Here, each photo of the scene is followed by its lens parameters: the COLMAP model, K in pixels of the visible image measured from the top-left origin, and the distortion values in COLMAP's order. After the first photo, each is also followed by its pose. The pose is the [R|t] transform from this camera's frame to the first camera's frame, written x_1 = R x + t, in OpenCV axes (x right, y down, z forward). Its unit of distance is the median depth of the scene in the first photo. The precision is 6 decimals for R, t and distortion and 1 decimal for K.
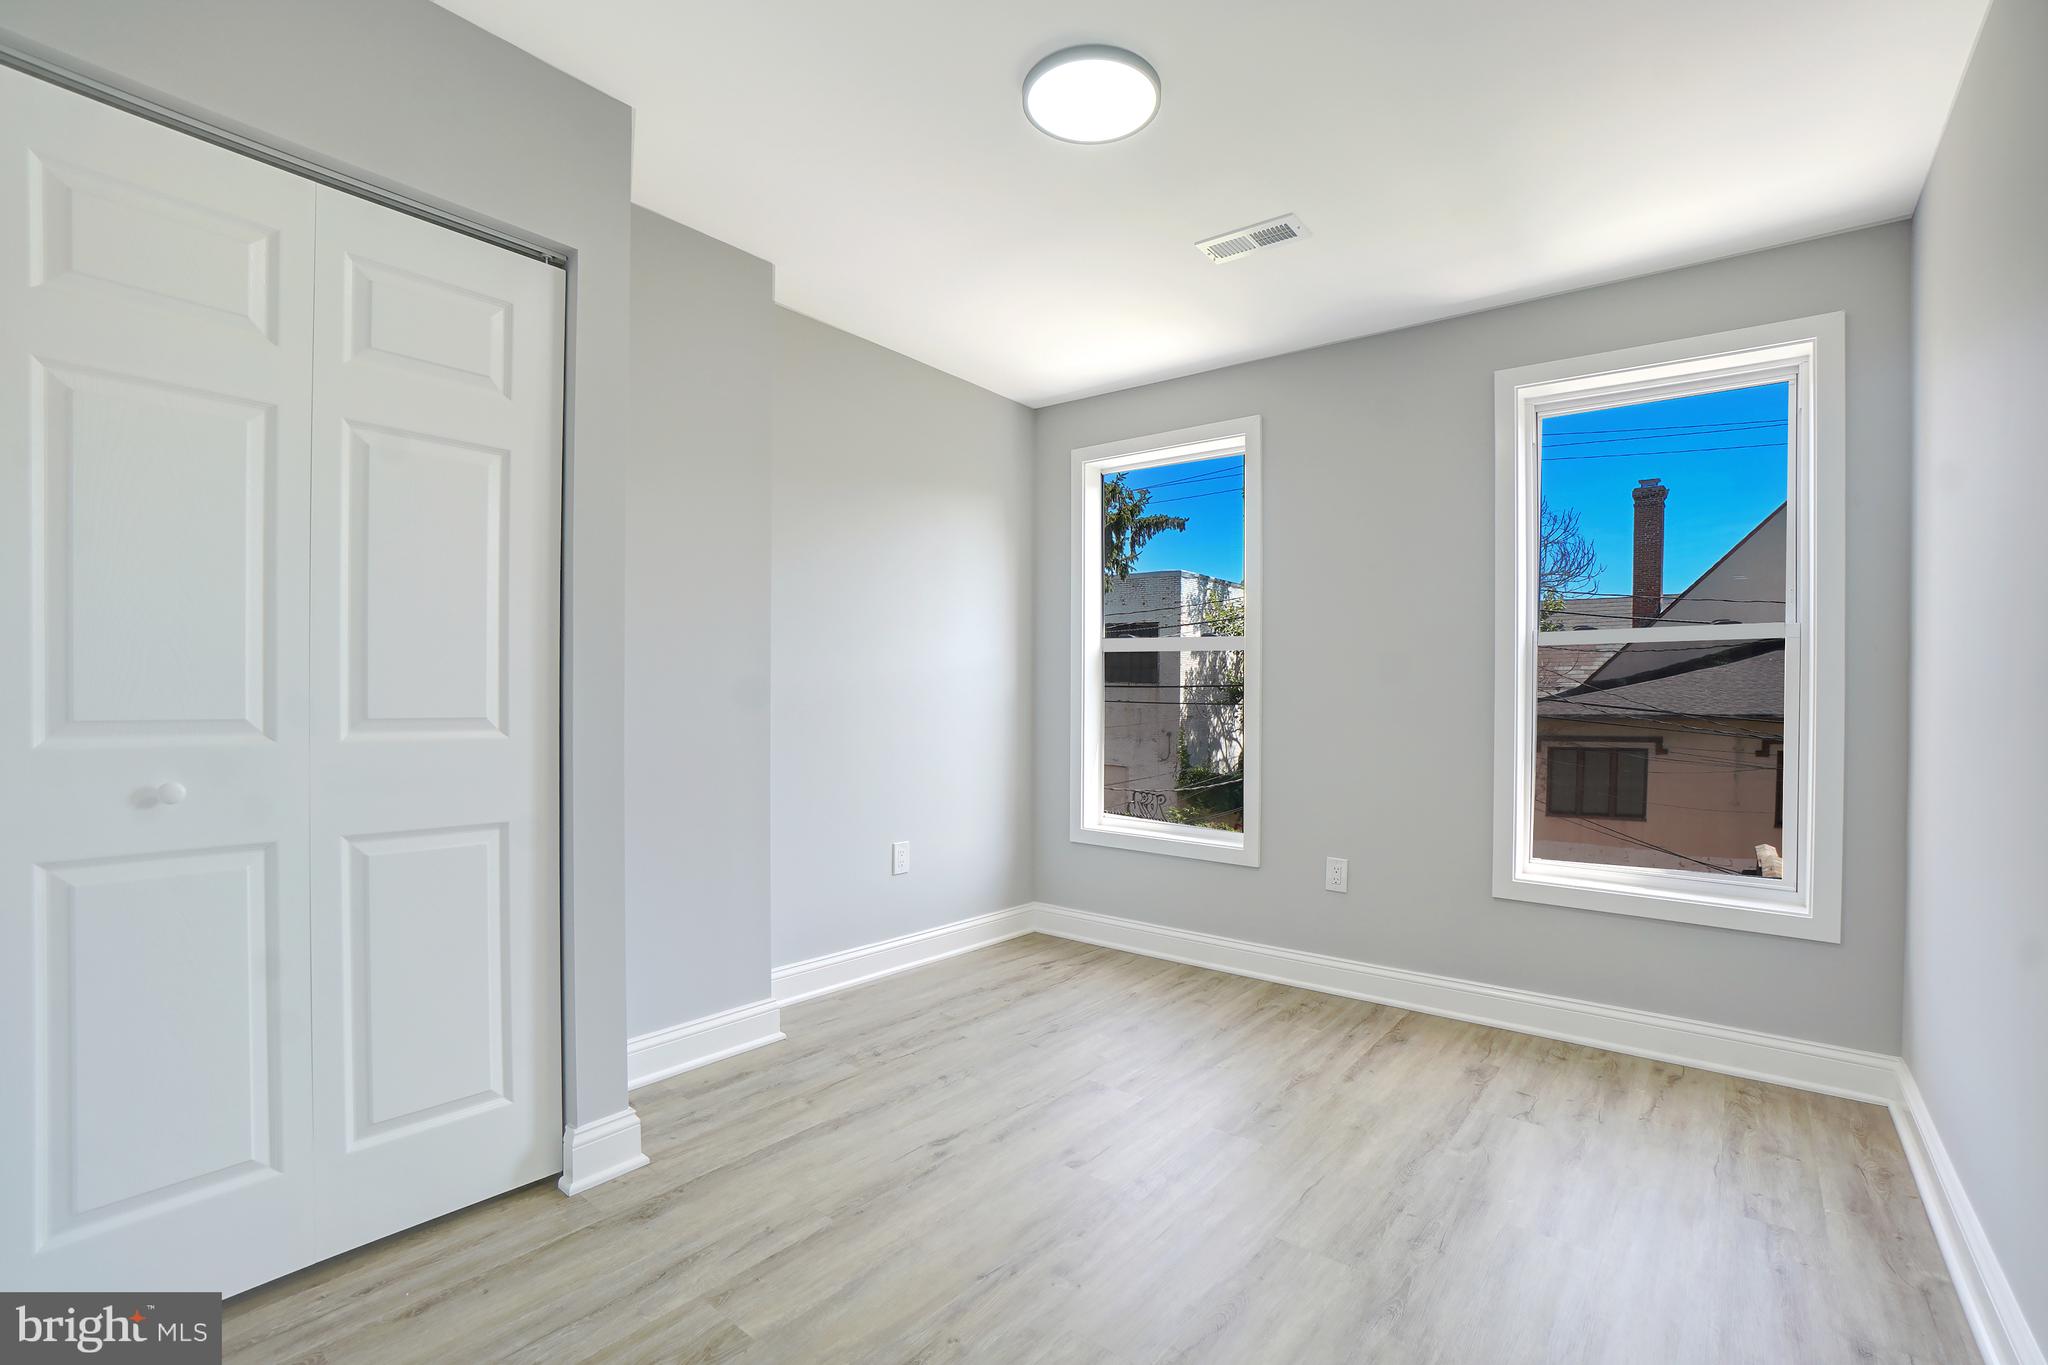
lens RADIAL K [[913.3, 0, 1033.0], [0, 913.3, 663.3], [0, 0, 1]] dist [-0.003096, -0.000823]
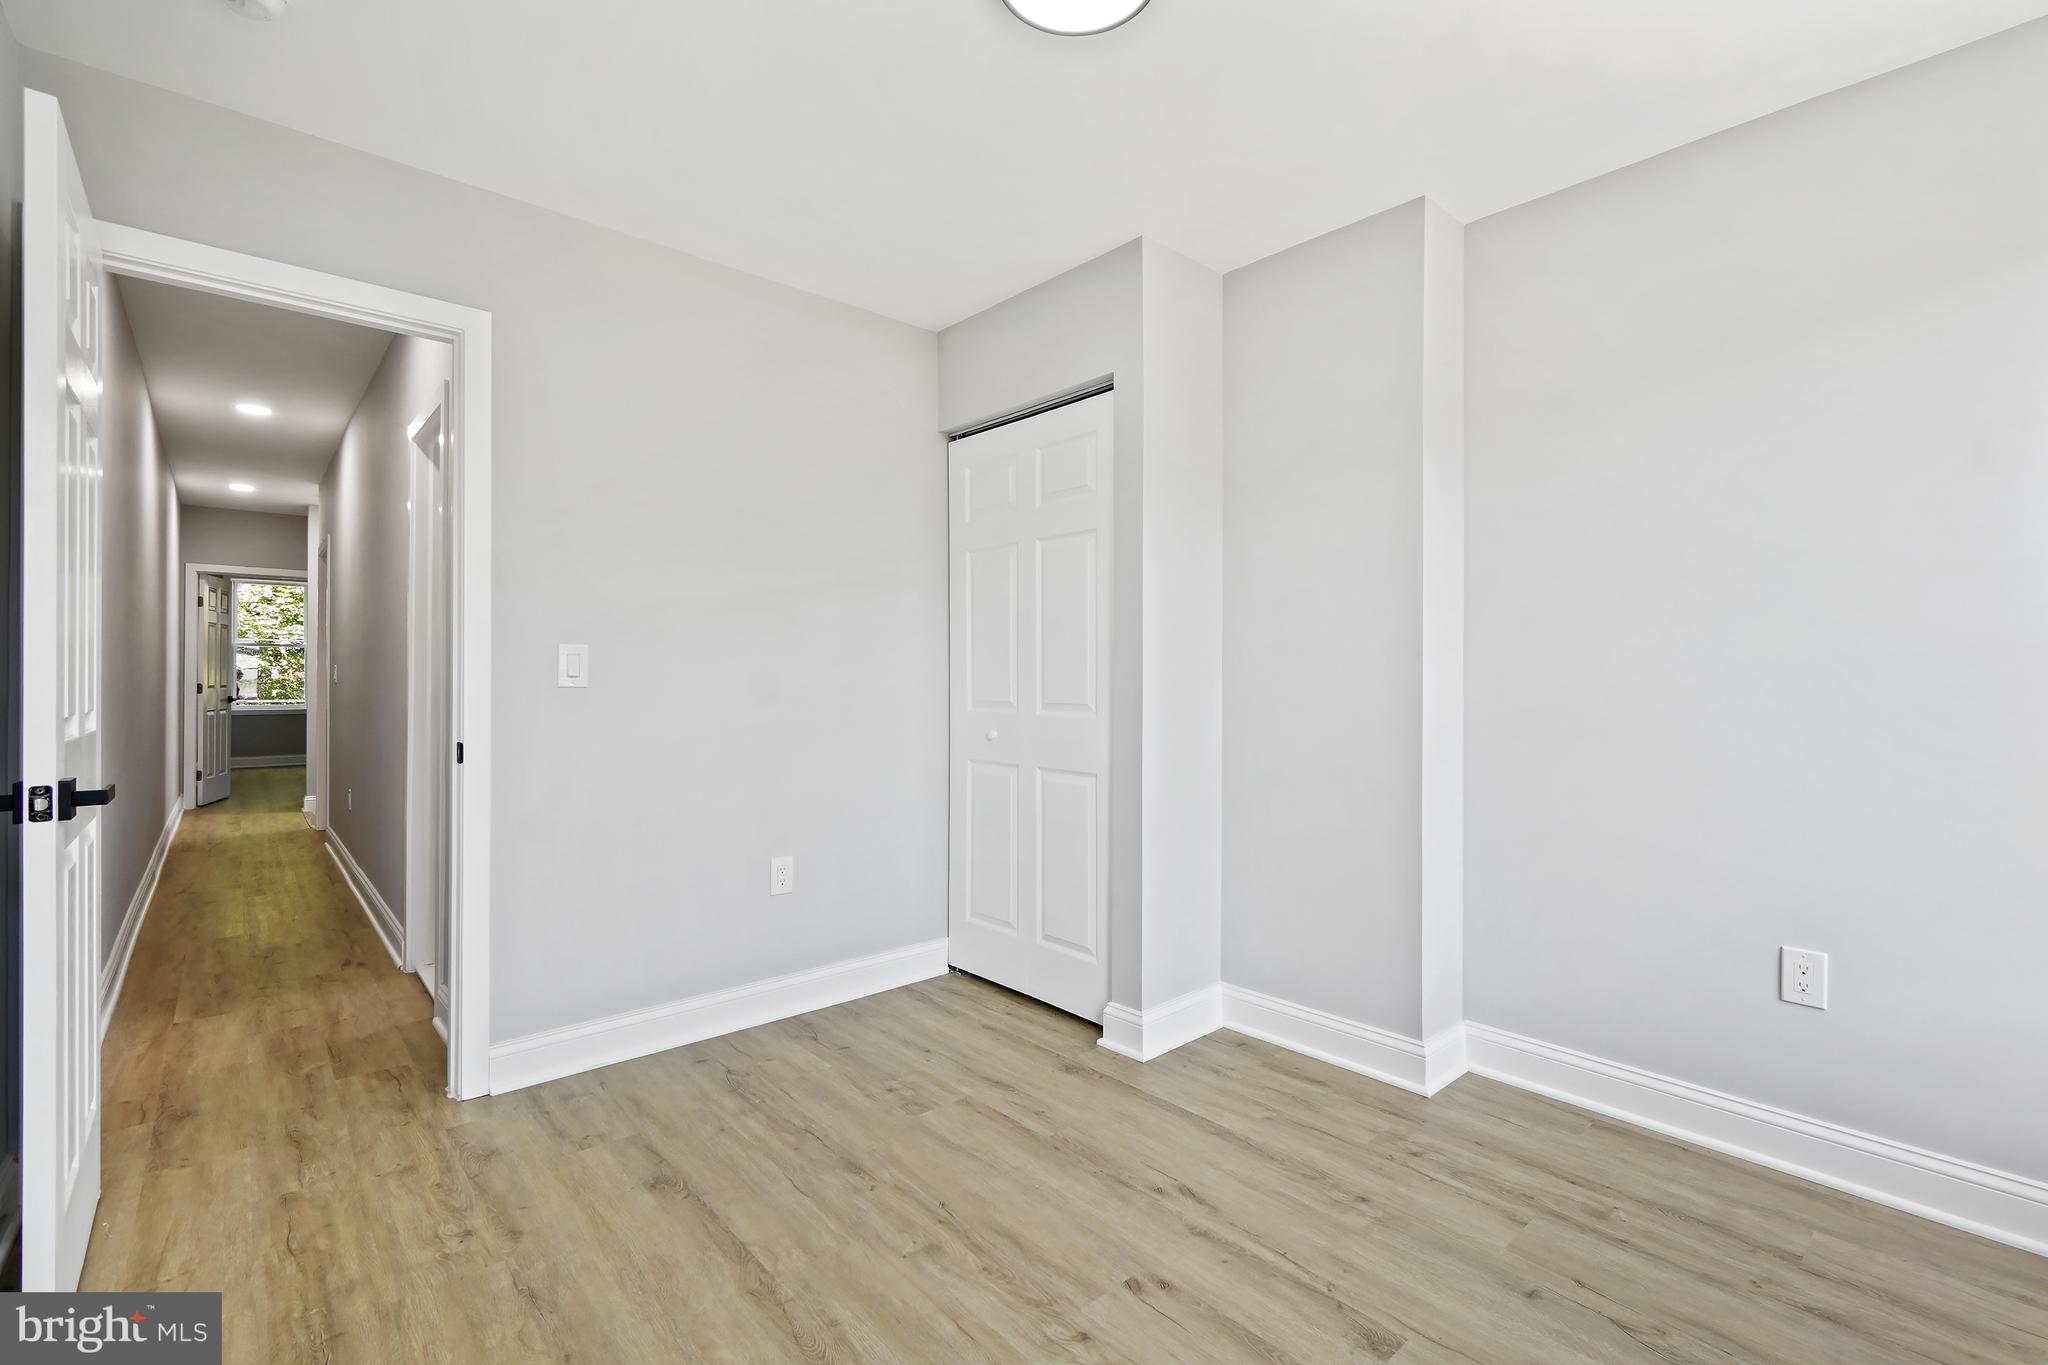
lens RADIAL K [[917.6, 0, 1015.1], [0, 917.6, 729.7], [0, 0, 1]] dist [0.018839, -0.000119]
pose [[-0.190624, 0.029593, -0.981217, 0.862623], [0.034509, 0.999130, 0.023429, 0.064075], [0.981056, -0.029395, -0.191479, 1.129627]]
